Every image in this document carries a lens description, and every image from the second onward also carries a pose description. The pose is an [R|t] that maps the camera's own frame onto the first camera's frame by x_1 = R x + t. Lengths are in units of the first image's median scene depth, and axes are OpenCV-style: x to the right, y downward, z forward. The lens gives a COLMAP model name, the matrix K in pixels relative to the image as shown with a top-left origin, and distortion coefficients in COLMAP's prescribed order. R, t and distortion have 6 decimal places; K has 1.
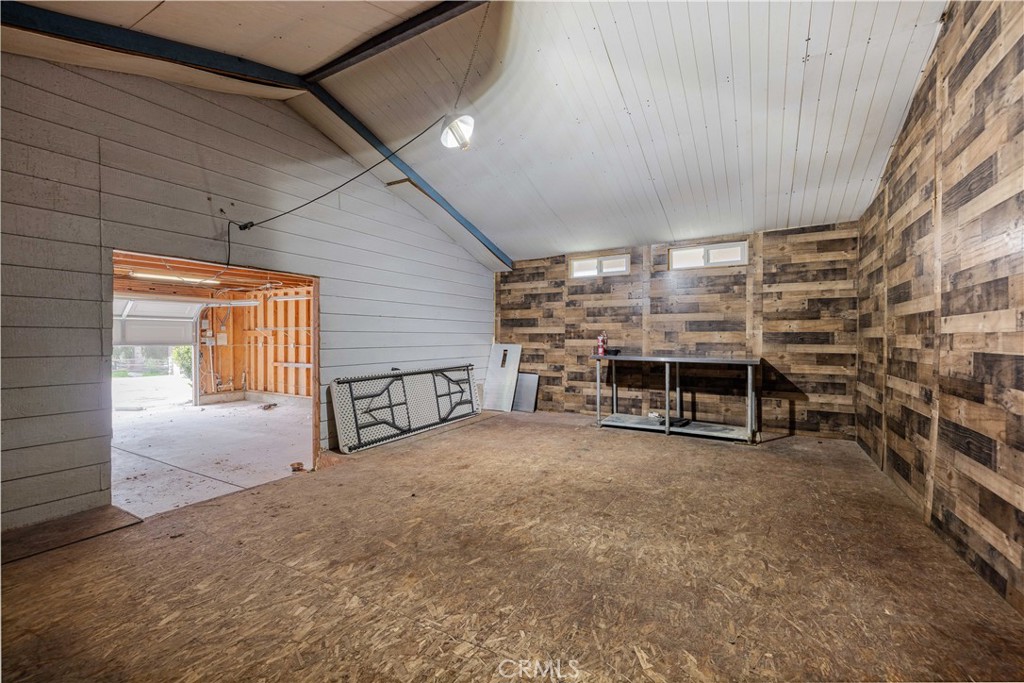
lens RADIAL K [[435.3, 0, 512.6], [0, 435.3, 338.7], [0, 0, 1]] dist [0.006561, -0.000863]
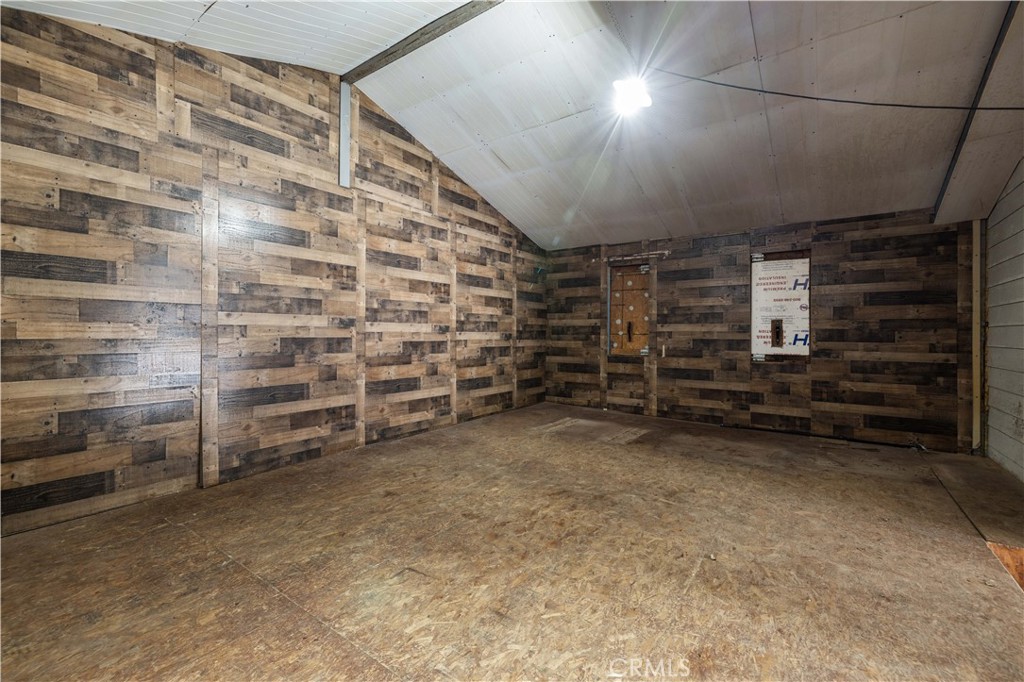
lens RADIAL K [[435.3, 0, 510.9], [0, 435.3, 336.2], [0, 0, 1]] dist [0.006561, -0.000863]
pose [[-0.994818, -0.008169, 0.101338, 0.023625], [-0.007429, 0.999943, 0.007671, 0.006284], [-0.101395, 0.006879, -0.994822, 1.785825]]
